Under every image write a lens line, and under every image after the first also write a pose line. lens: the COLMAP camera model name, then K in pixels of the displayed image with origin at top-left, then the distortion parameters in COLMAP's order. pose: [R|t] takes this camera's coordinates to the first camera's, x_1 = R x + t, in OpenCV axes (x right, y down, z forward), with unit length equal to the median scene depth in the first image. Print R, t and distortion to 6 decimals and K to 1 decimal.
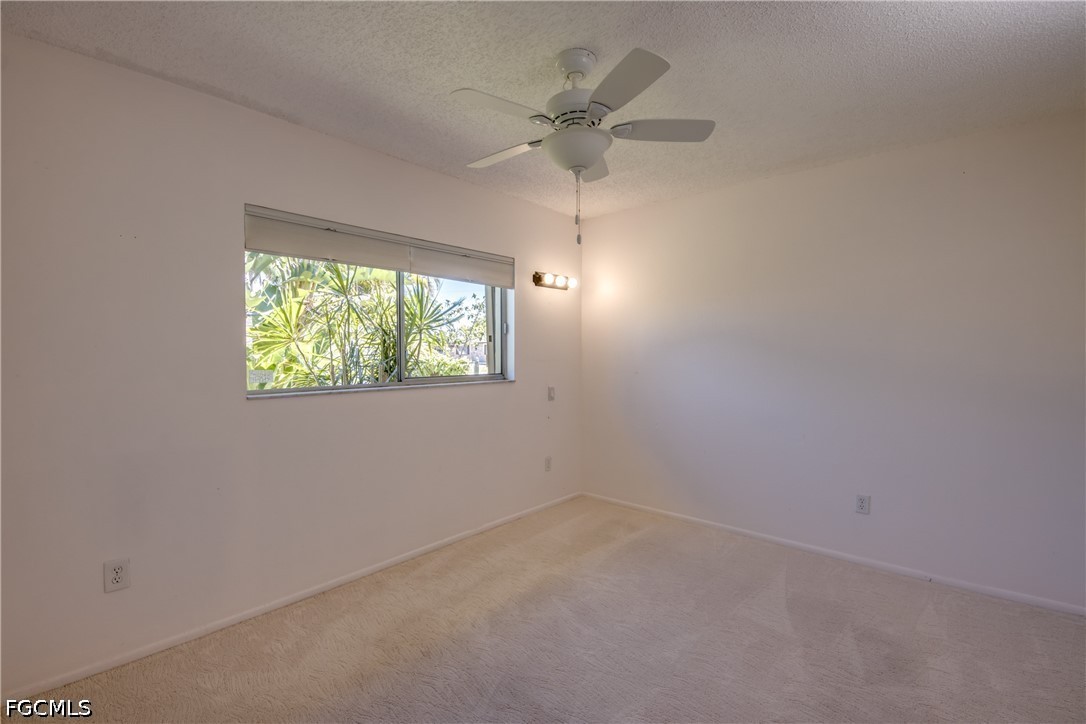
lens RADIAL K [[487.0, 0, 545.1], [0, 487.0, 360.3], [0, 0, 1]] dist [0.027710, -0.000759]
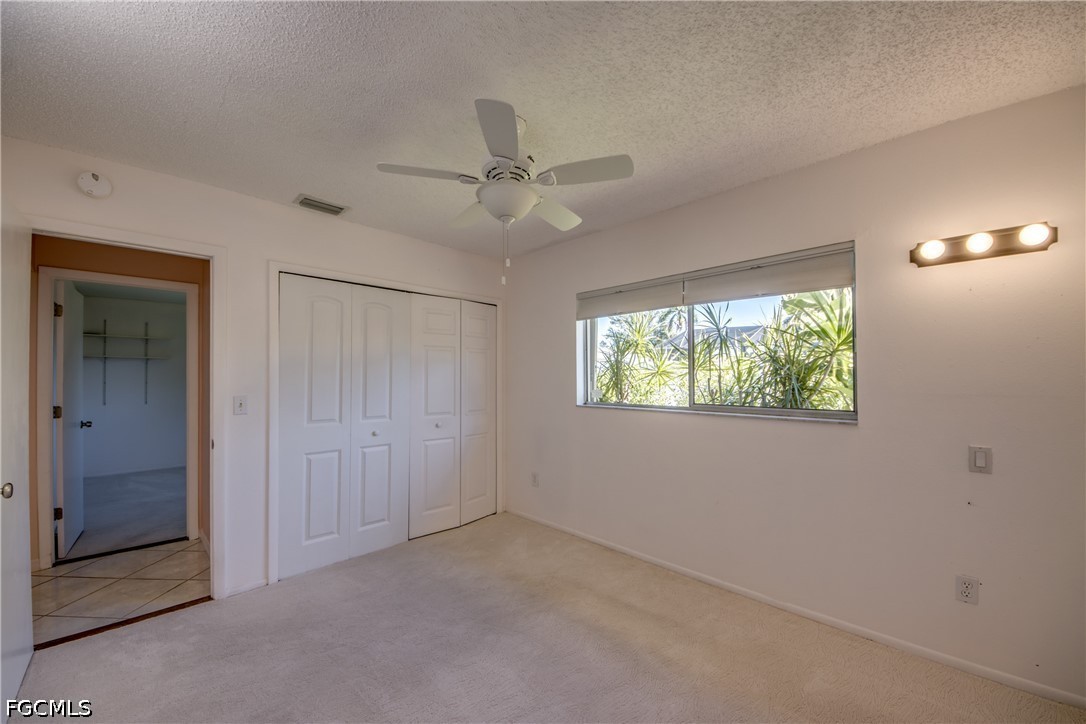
lens RADIAL K [[409.5, 0, 538.8], [0, 409.5, 364.7], [0, 0, 1]] dist [0.031067, -0.019593]
pose [[-0.060290, -0.030280, -0.997722, 0.585542], [-0.016593, 0.999432, -0.029330, -0.014975], [0.998043, 0.014787, -0.060758, 0.665200]]
